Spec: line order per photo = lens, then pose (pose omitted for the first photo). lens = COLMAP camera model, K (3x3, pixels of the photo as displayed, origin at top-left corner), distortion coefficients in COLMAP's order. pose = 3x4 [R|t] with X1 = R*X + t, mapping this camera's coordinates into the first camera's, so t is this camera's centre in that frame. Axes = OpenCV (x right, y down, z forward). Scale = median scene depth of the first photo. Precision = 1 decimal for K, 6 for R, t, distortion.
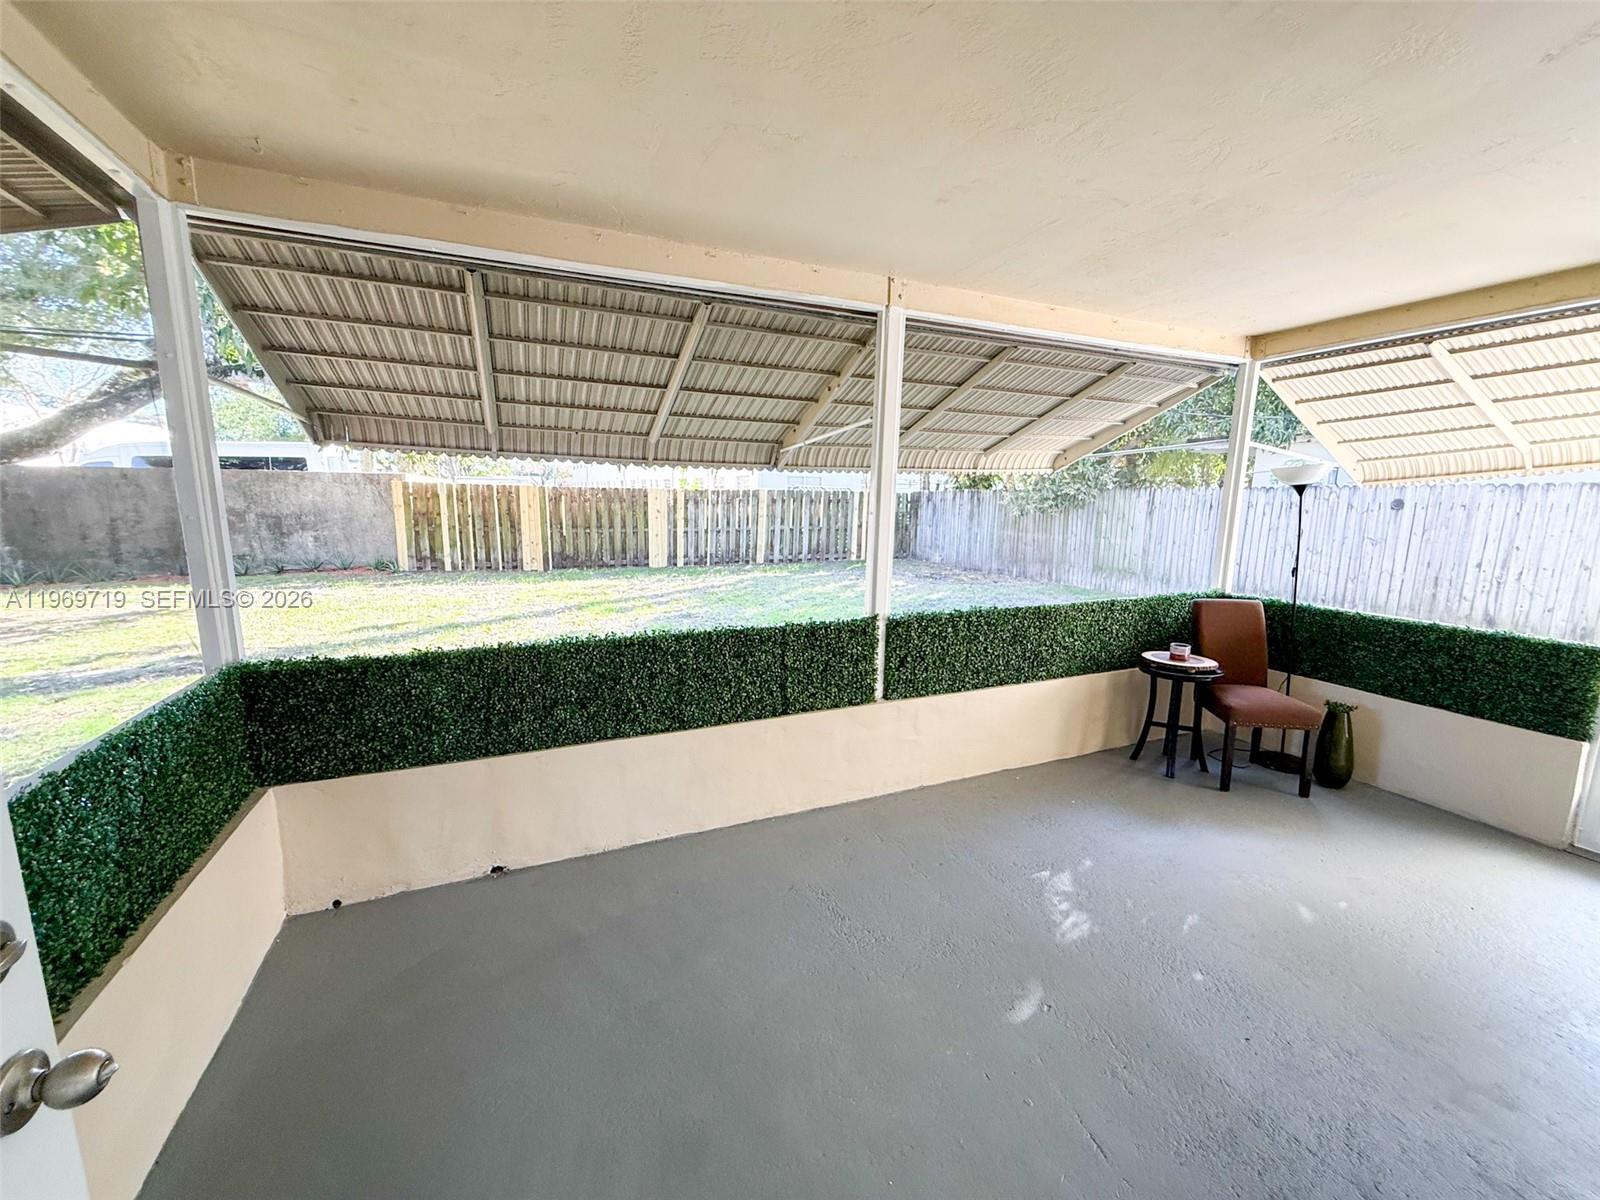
lens RADIAL K [[644.5, 0, 798.3], [0, 644.5, 605.2], [0, 0, 1]] dist [0.001756, -0.000698]
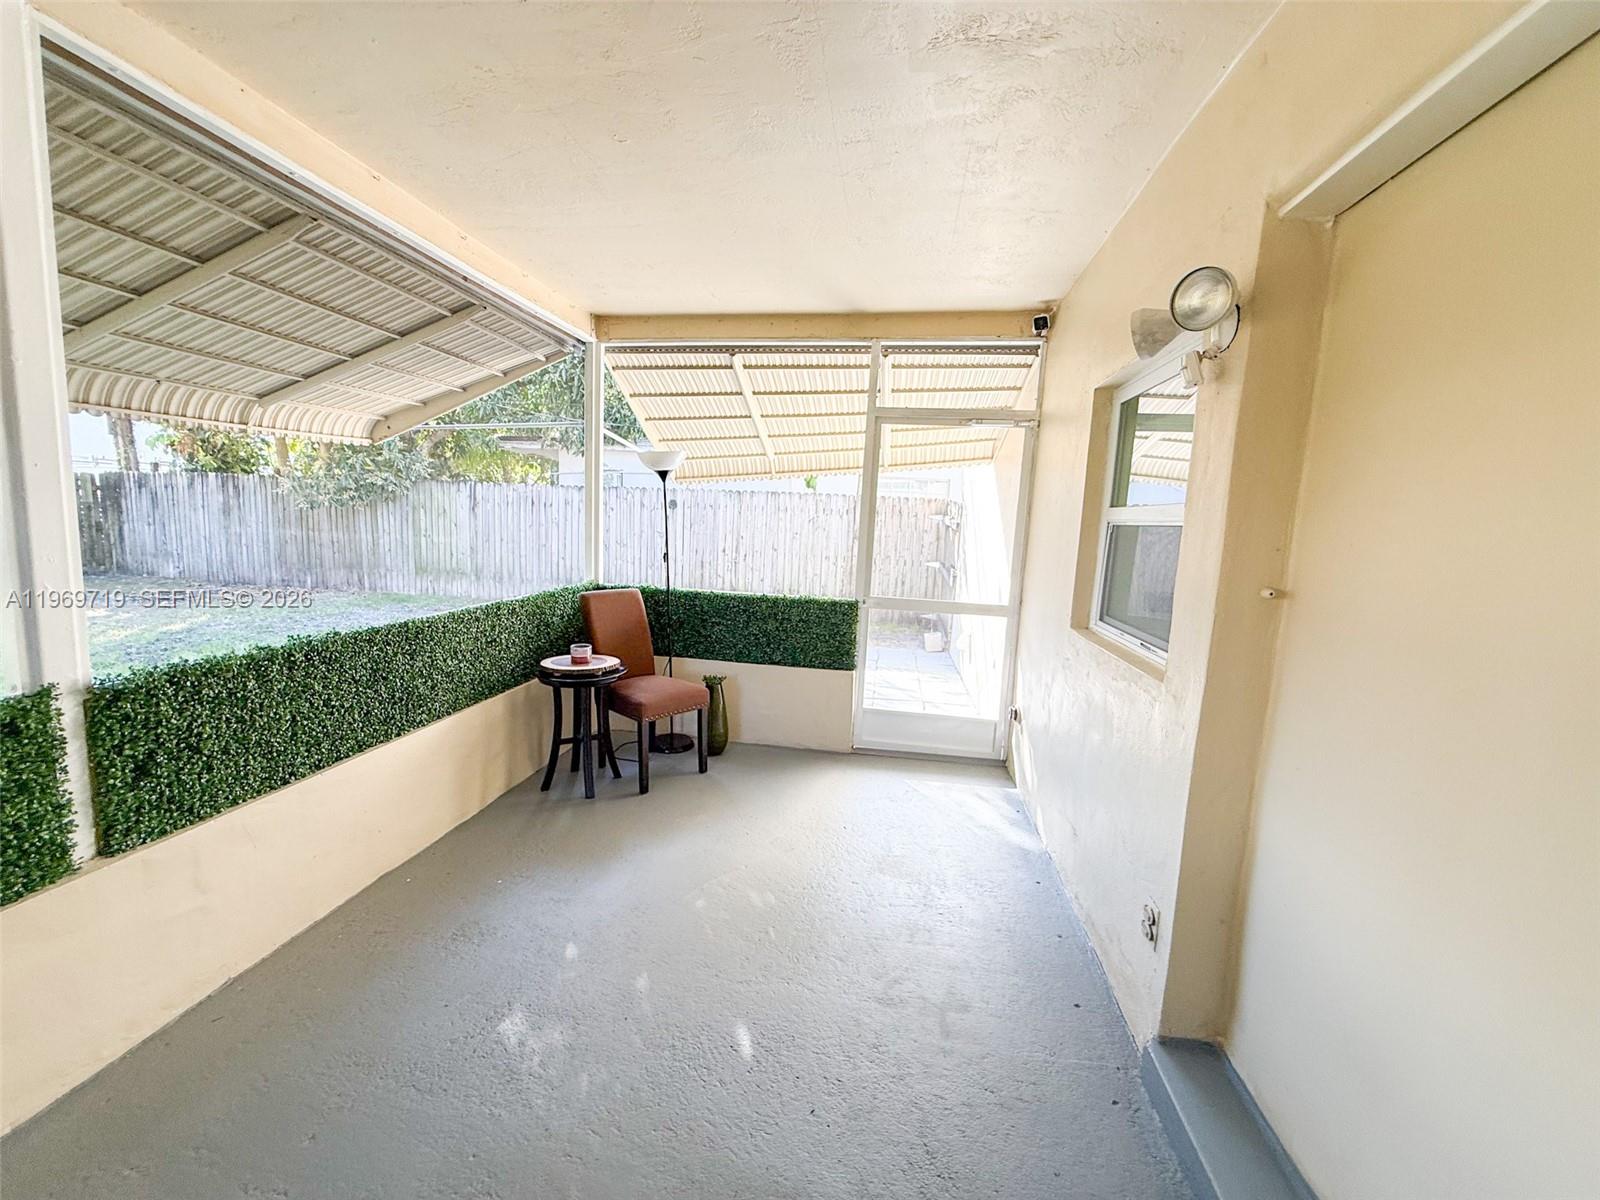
lens RADIAL K [[644.5, 0, 798.3], [0, 644.5, 600.7], [0, 0, 1]] dist [0.001756, -0.000698]
pose [[0.548831, -0.097889, 0.830182, 0.033573], [0.106529, 0.993213, 0.046687, -0.008141], [-0.829118, 0.062815, 0.555534, 0.259742]]
